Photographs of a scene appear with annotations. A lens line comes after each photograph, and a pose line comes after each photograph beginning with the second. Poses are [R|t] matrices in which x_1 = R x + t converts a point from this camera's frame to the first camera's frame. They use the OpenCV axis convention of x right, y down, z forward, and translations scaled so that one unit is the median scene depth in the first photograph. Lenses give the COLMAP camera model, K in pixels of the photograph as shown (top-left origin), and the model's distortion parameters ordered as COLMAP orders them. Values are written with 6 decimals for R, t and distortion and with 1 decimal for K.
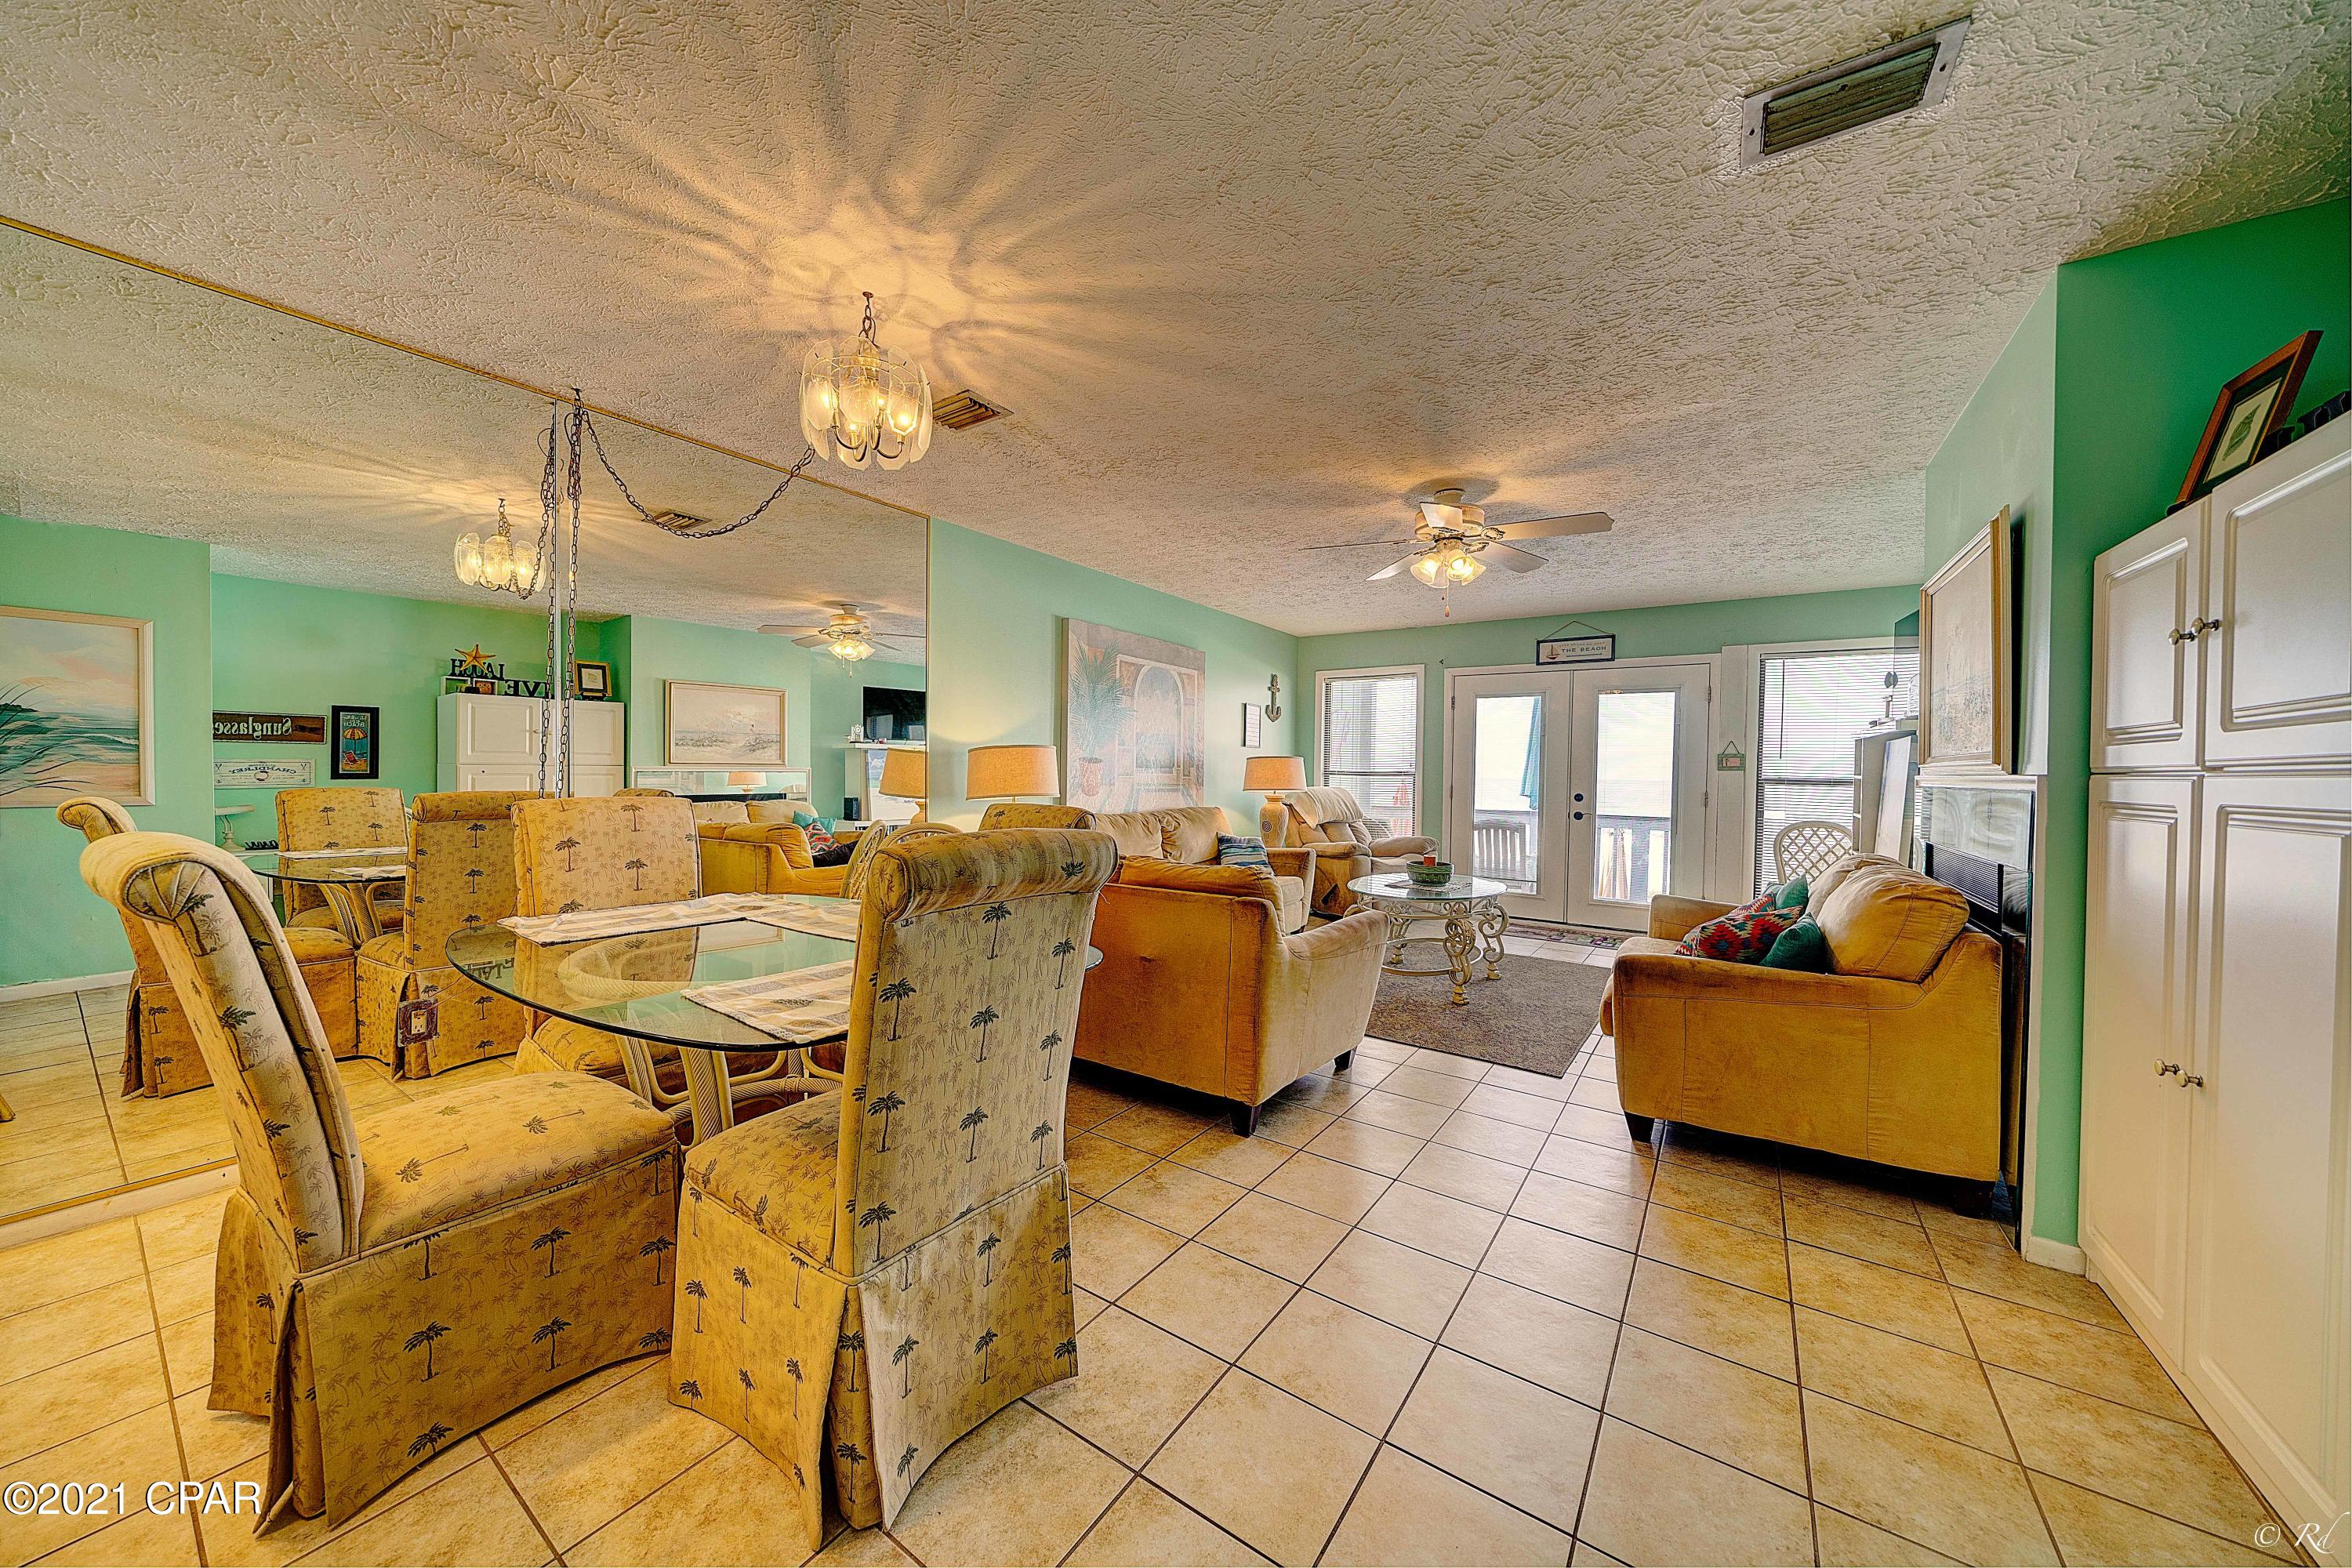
lens RADIAL K [[800.8, 0, 1174.5], [0, 800.8, 783.5], [0, 0, 1]] dist [-0.006072, -0.000315]
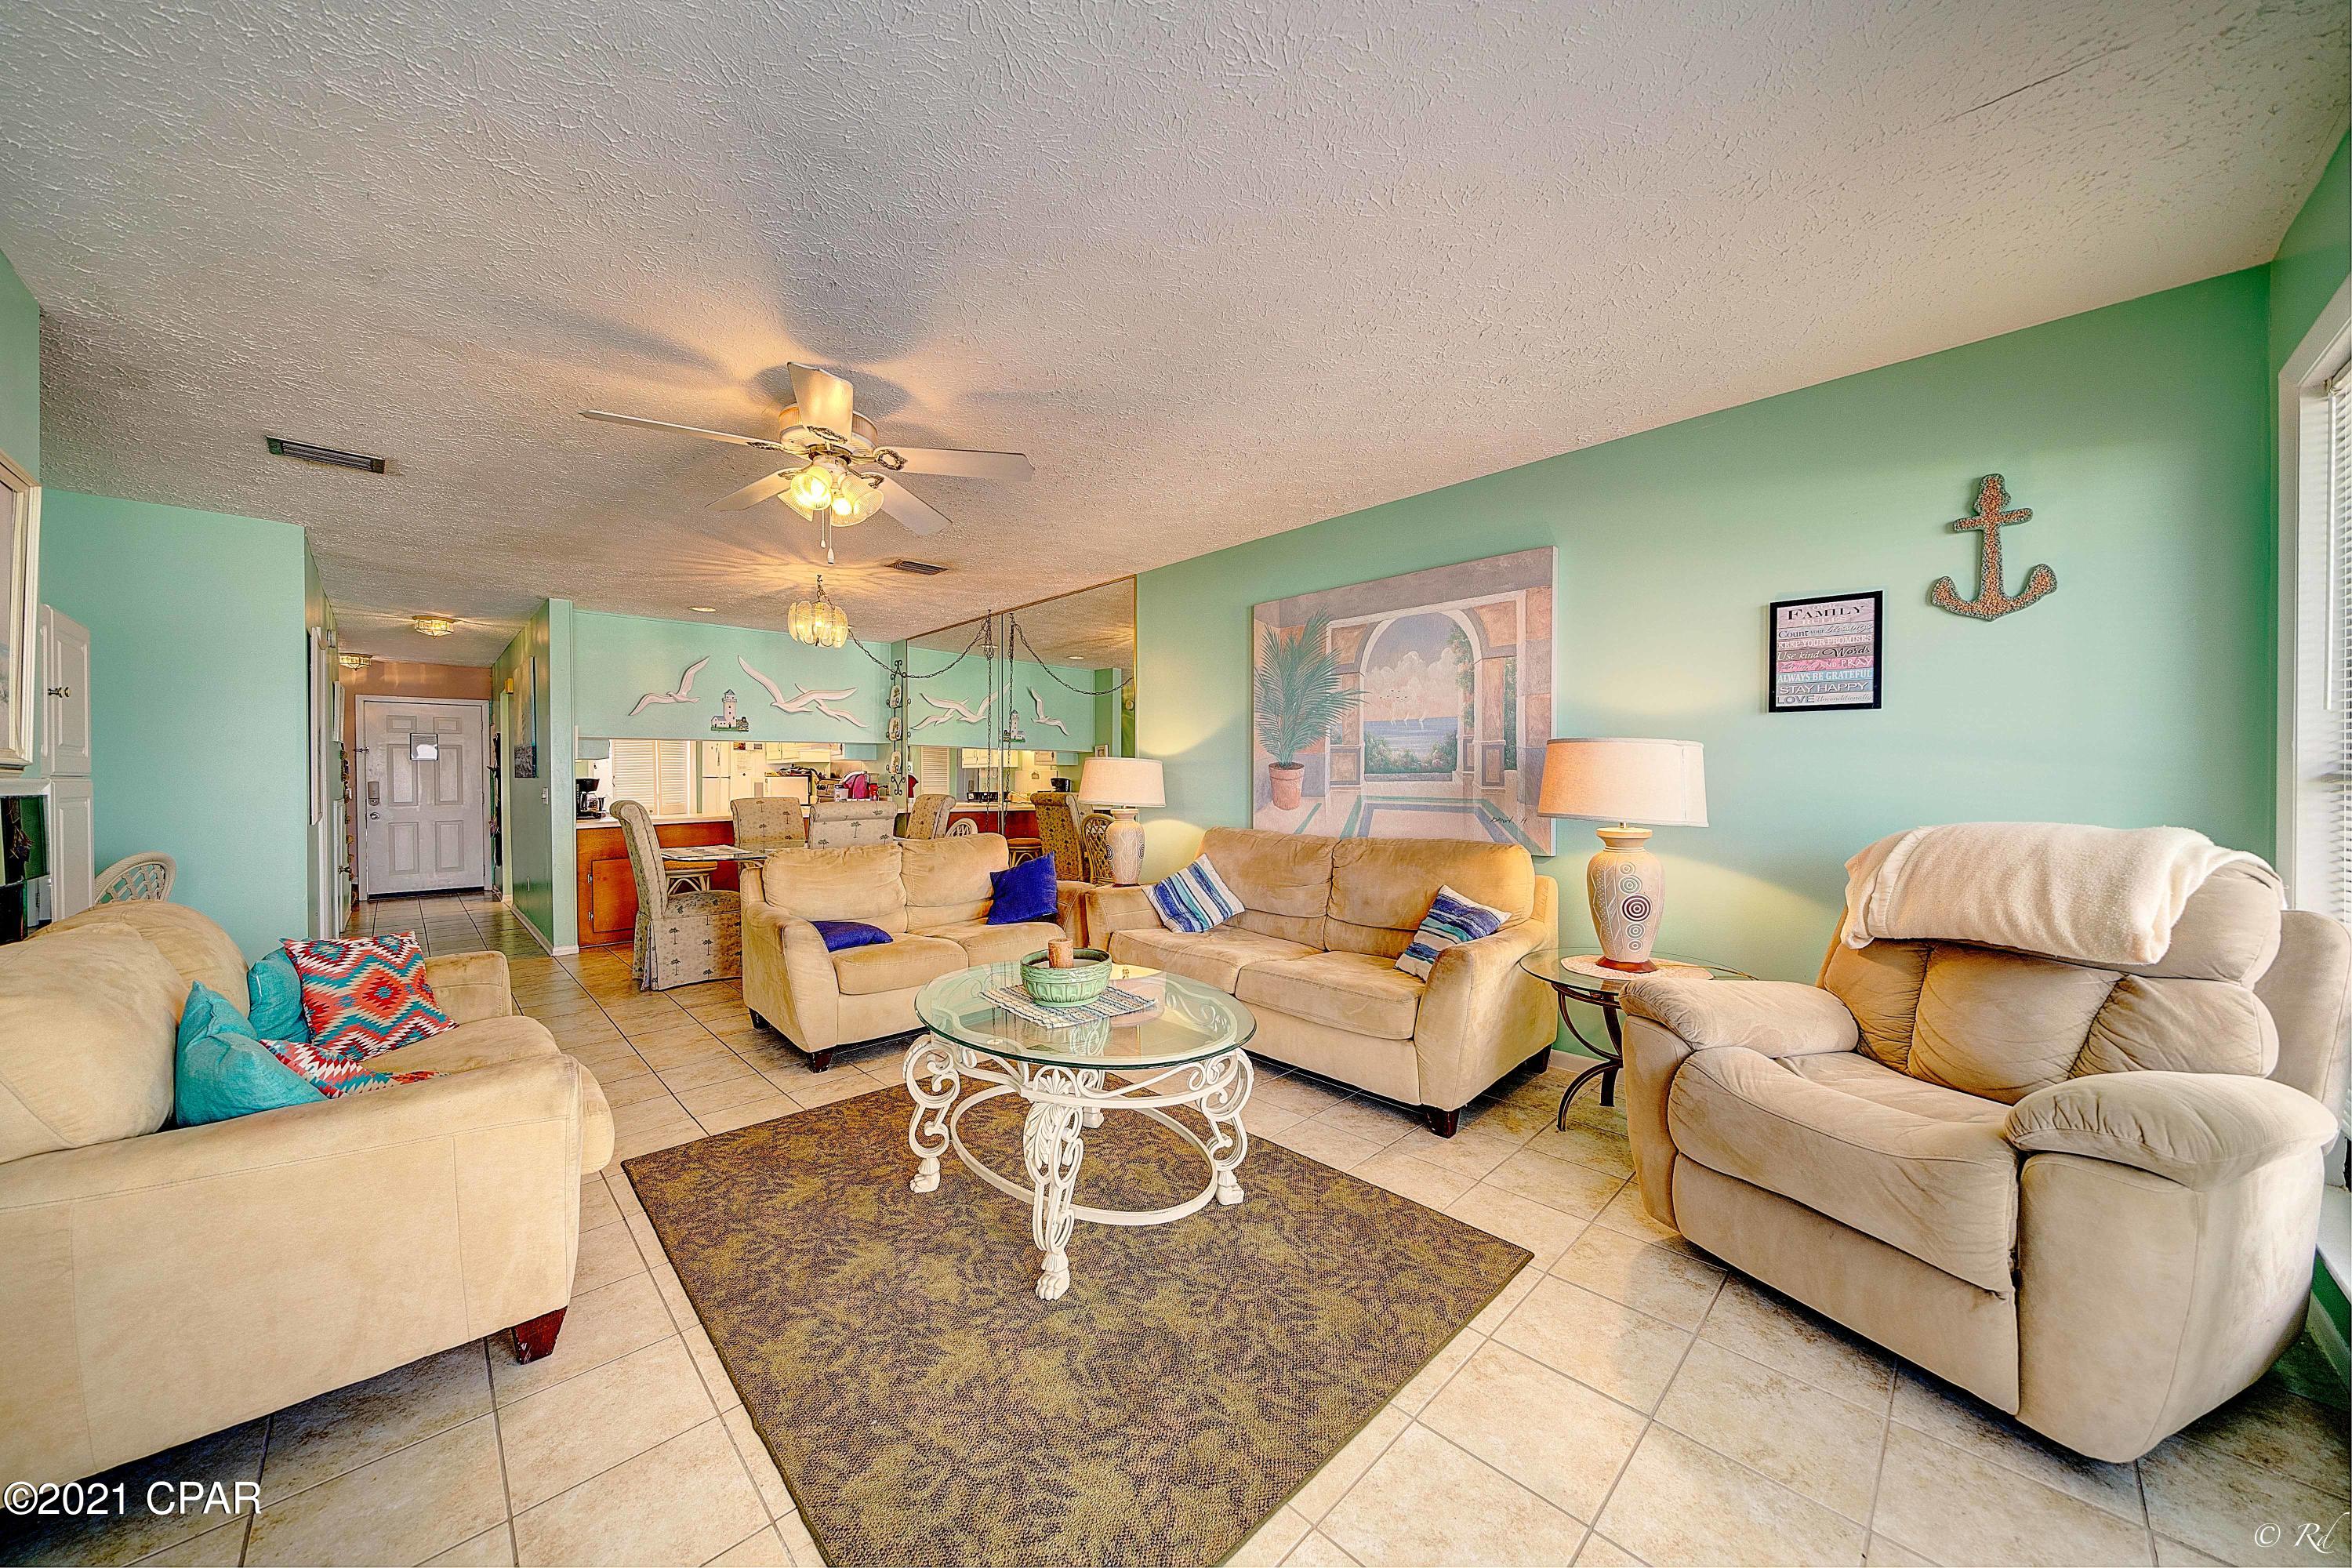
lens RADIAL K [[800.8, 0, 1174.5], [0, 800.8, 783.5], [0, 0, 1]] dist [-0.006072, -0.000315]
pose [[-0.191287, -0.004070, -0.981526, 0.678711], [-0.012822, 0.999916, -0.001647, -0.007373], [0.981450, 0.012271, -0.191323, 0.987595]]
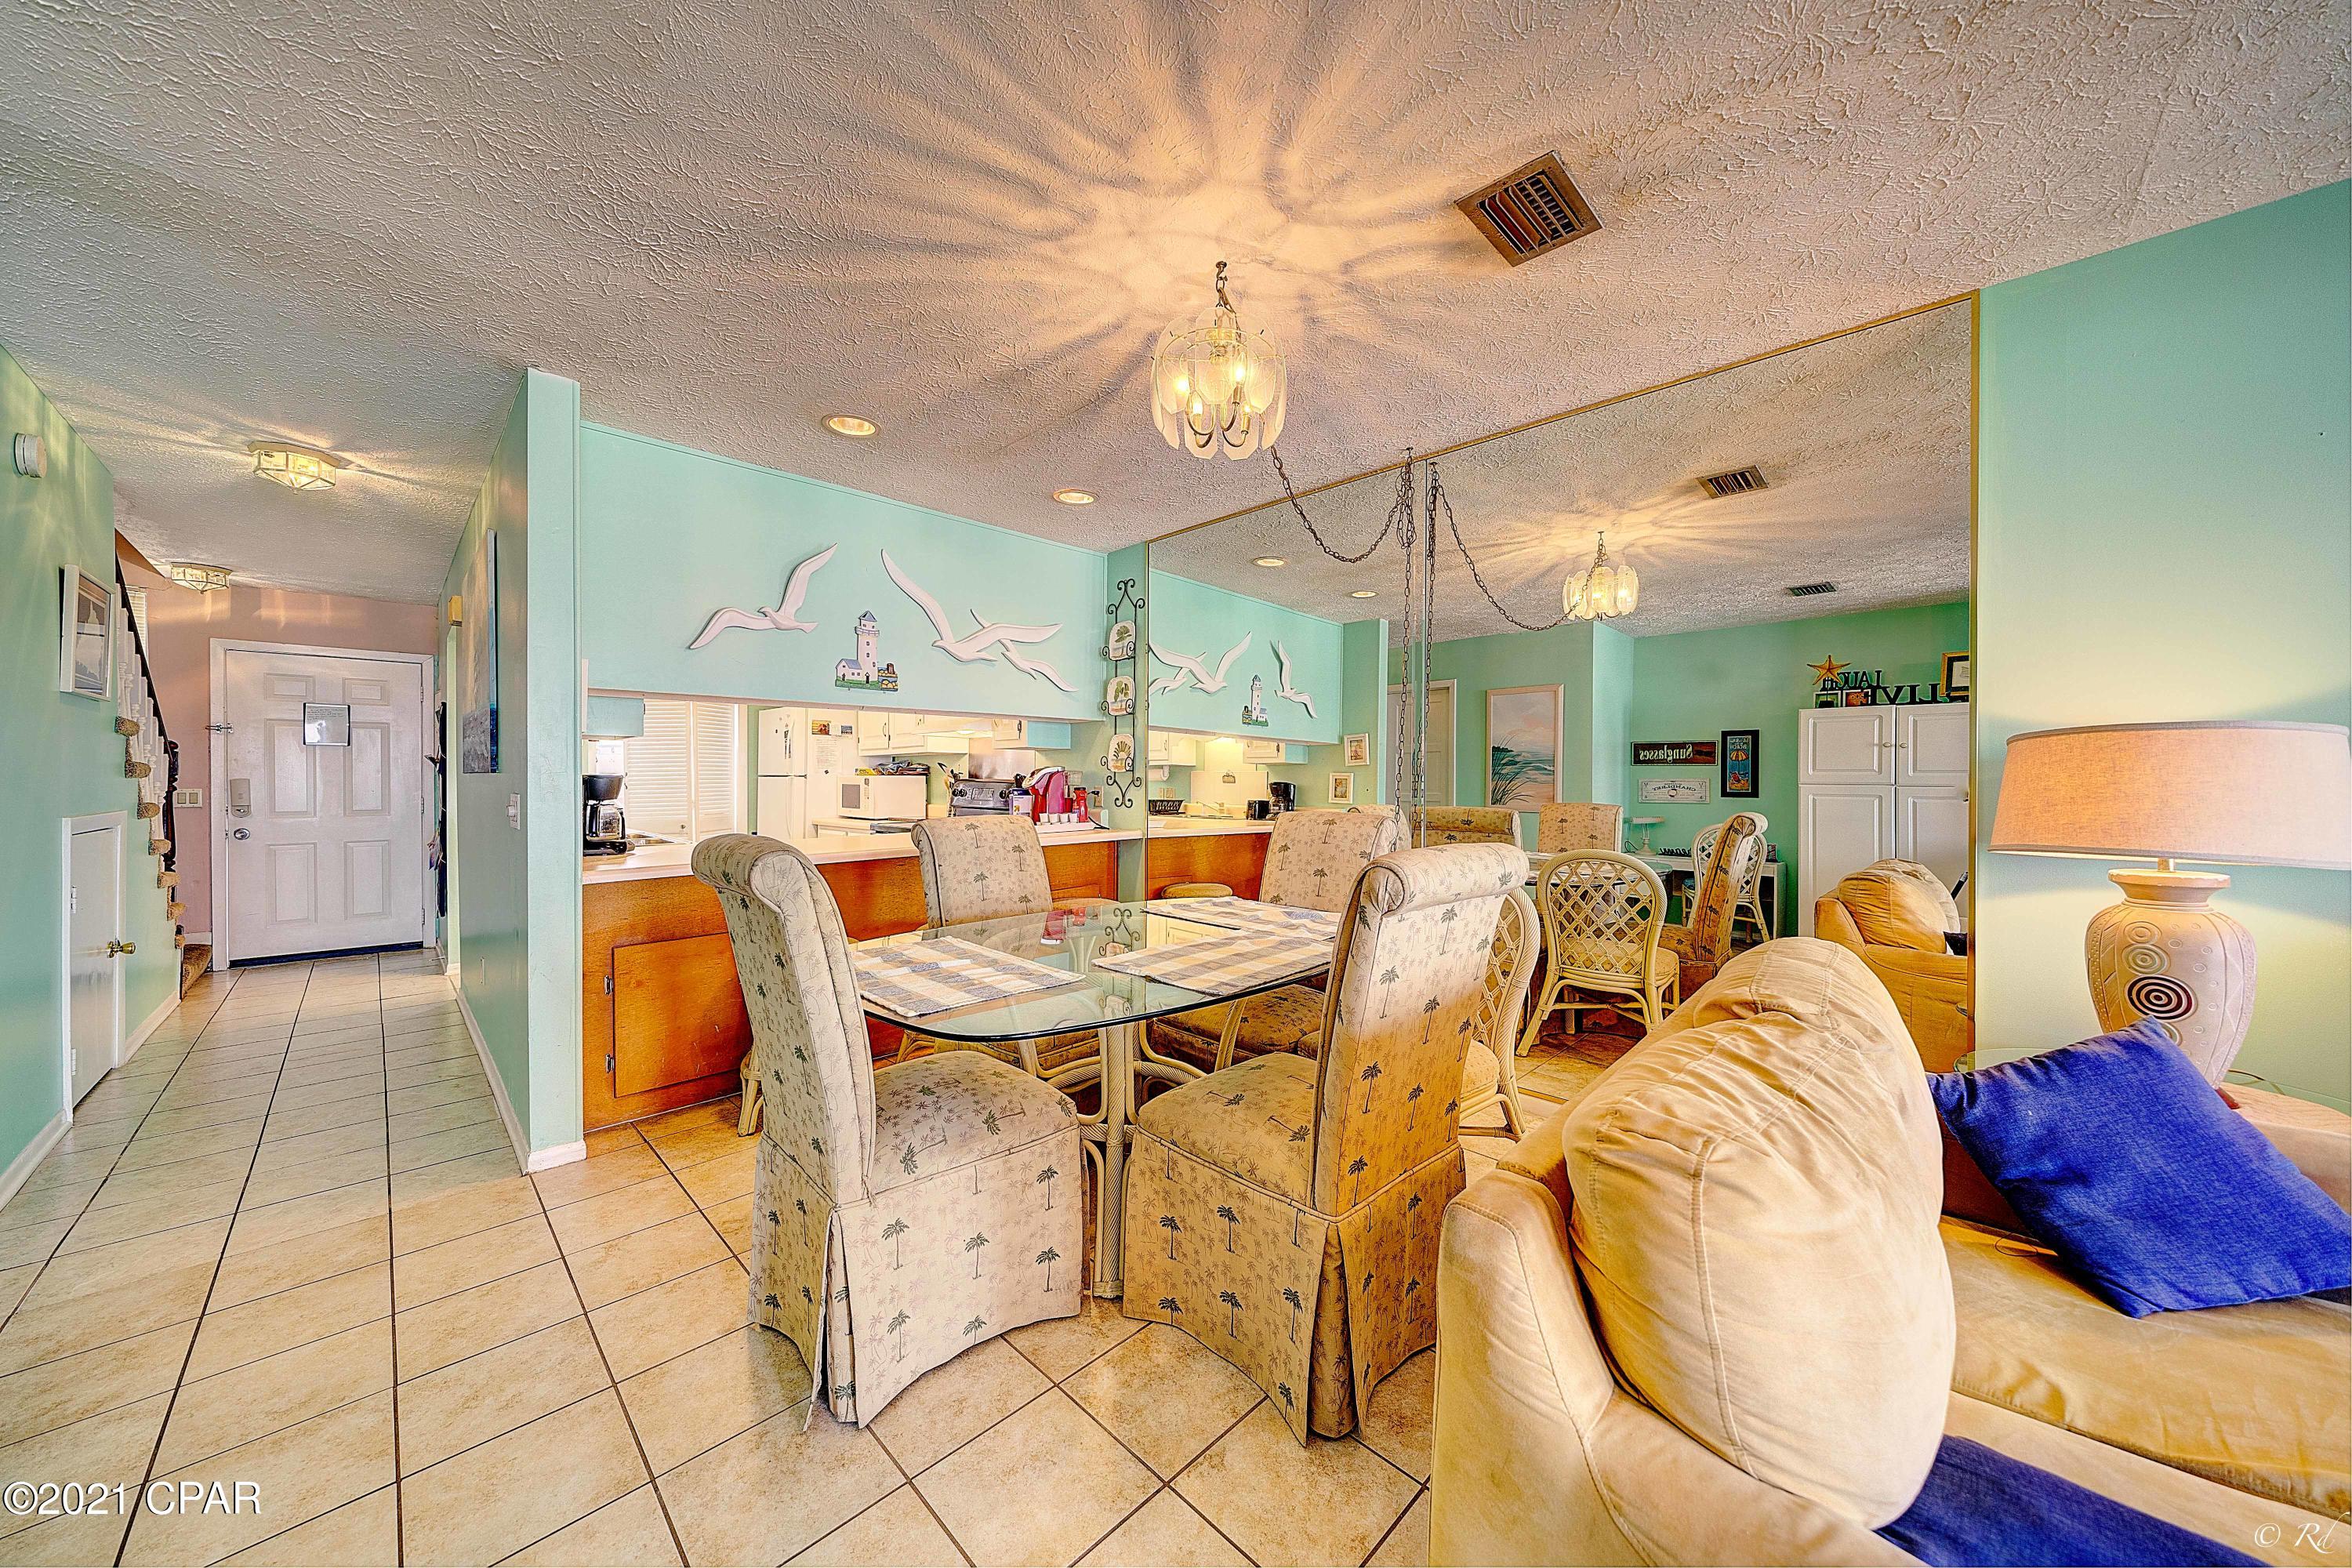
lens RADIAL K [[800.8, 0, 1174.5], [0, 800.8, 783.5], [0, 0, 1]] dist [-0.006072, -0.000315]
pose [[-0.173962, -0.005784, -0.984735, 0.211009], [-0.018752, 0.999821, -0.002559, -0.006247], [0.984574, 0.018021, -0.174039, 0.448175]]
